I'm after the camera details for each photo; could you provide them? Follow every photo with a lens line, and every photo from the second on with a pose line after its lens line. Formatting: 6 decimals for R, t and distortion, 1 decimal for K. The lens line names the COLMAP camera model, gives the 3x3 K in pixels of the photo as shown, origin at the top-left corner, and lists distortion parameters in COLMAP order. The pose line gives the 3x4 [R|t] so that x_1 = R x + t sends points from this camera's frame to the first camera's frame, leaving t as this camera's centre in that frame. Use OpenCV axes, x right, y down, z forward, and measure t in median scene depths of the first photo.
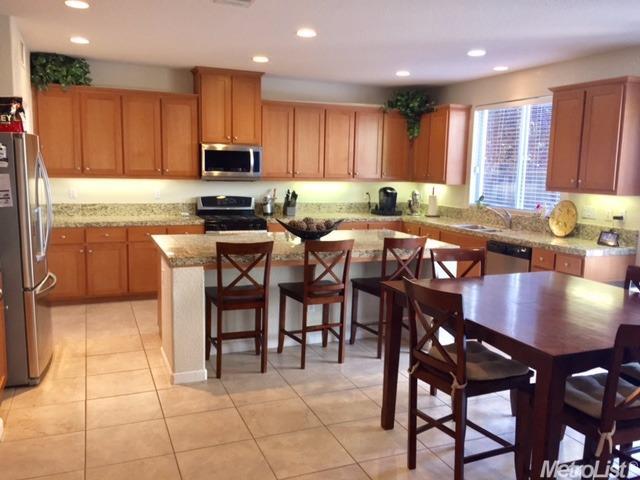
lens RADIAL K [[547.7, 0, 320.0], [0, 547.7, 240.0], [0, 0, 1]] dist [0.084826, -0.125644]
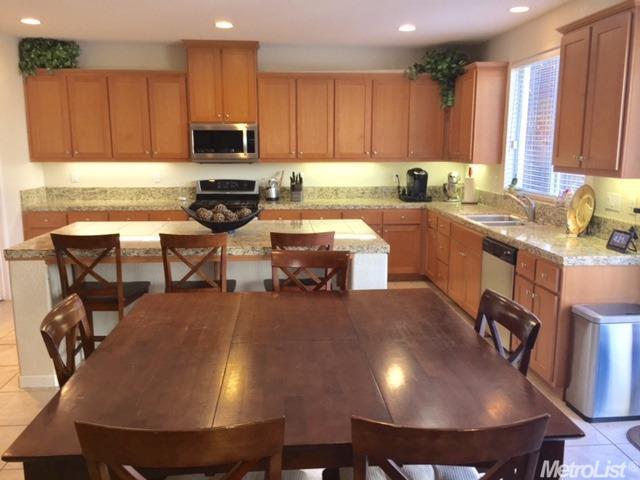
lens RADIAL K [[547.7, 0, 320.0], [0, 547.7, 240.0], [0, 0, 1]] dist [0.084826, -0.125644]
pose [[0.949879, 0.030930, -0.311085, 0.290664], [-0.020854, 0.999146, 0.035666, -0.015304], [0.311923, -0.027391, 0.949712, 0.174251]]
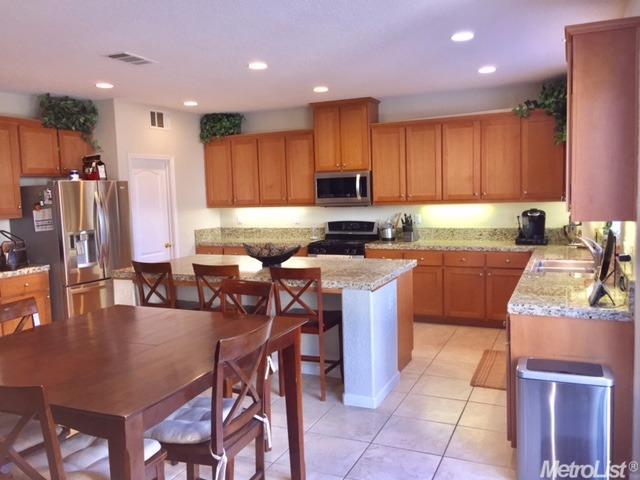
lens RADIAL K [[547.7, 0, 320.0], [0, 547.7, 240.0], [0, 0, 1]] dist [0.084826, -0.125644]
pose [[0.682395, 0.022622, -0.730634, 0.579301], [-0.053172, 0.998409, -0.018749, -0.024021], [0.729048, 0.051643, 0.682512, 0.278652]]
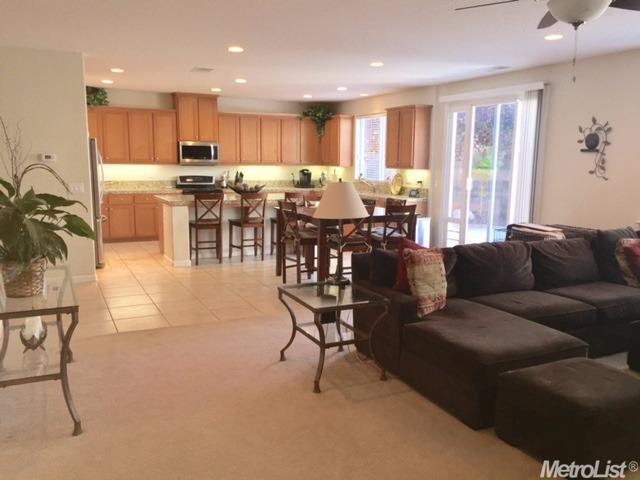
lens RADIAL K [[547.7, 0, 320.0], [0, 547.7, 240.0], [0, 0, 1]] dist [0.084826, -0.125644]
pose [[0.997796, -0.020428, 0.063139, 0.077227], [0.019622, 0.999718, 0.013358, 0.090381], [-0.063394, -0.012089, 0.997915, -0.581955]]
